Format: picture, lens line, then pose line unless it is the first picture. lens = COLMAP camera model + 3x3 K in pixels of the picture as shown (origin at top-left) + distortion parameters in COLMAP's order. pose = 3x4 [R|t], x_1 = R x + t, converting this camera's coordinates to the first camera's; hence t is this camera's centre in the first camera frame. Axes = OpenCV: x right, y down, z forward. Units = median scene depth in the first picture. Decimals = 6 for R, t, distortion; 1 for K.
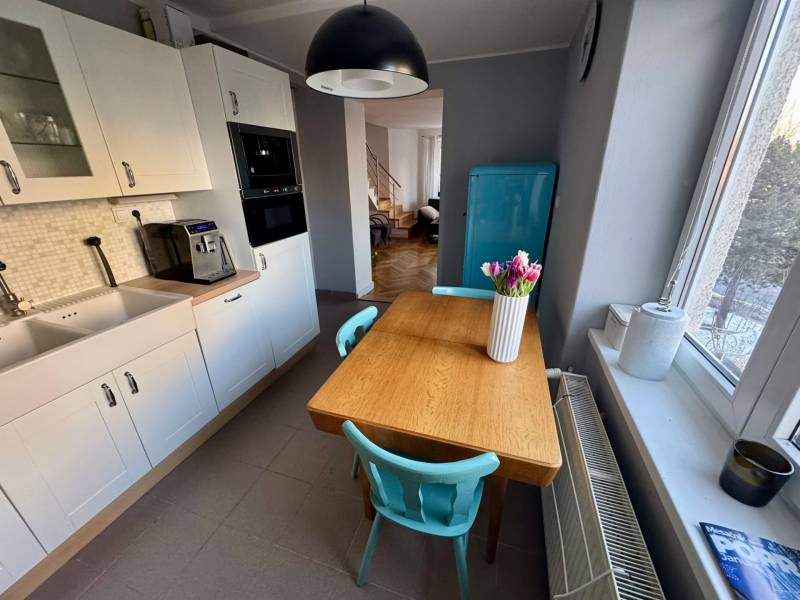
lens RADIAL K [[320.8, 0, 399.1], [0, 320.8, 300.1], [0, 0, 1]] dist [-0.001848, 0.000034]
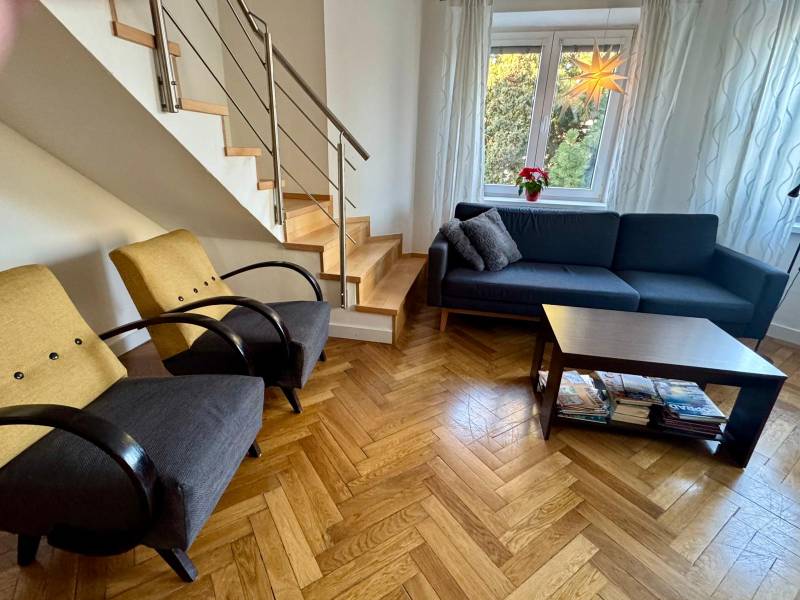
lens RADIAL K [[397.8, 0, 399.7], [0, 397.8, 303.4], [0, 0, 1]] dist [0.003270, 0.000022]
pose [[0.992766, 0.009922, 0.119652, -0.006803], [-0.007799, 0.999804, -0.018197, -0.230108], [-0.119809, 0.017132, 0.992649, 0.681204]]
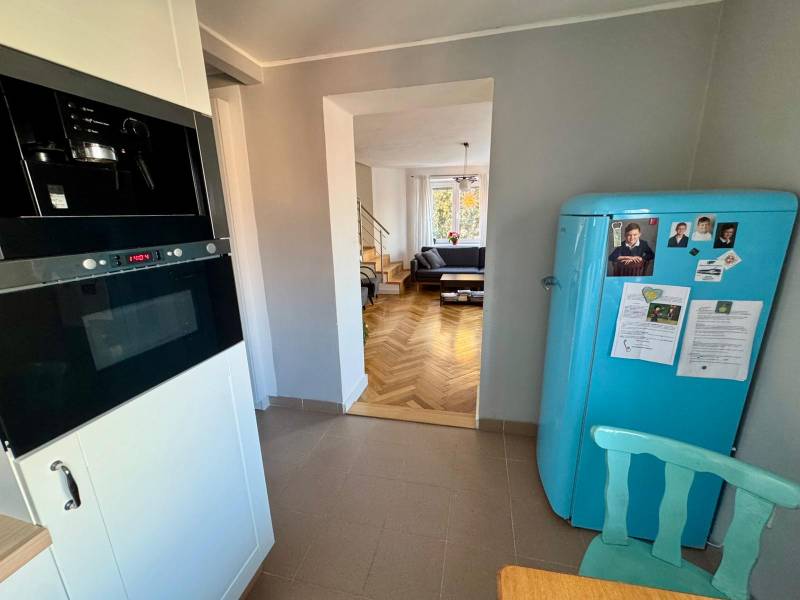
lens RADIAL K [[320.8, 0, 400.8], [0, 320.8, 298.5], [0, 0, 1]] dist [-0.001848, 0.000034]
pose [[0.995633, -0.023347, 0.090384, -0.043393], [0.035112, 0.990781, -0.130843, -0.081434], [-0.086496, 0.133446, 0.987274, 0.214250]]
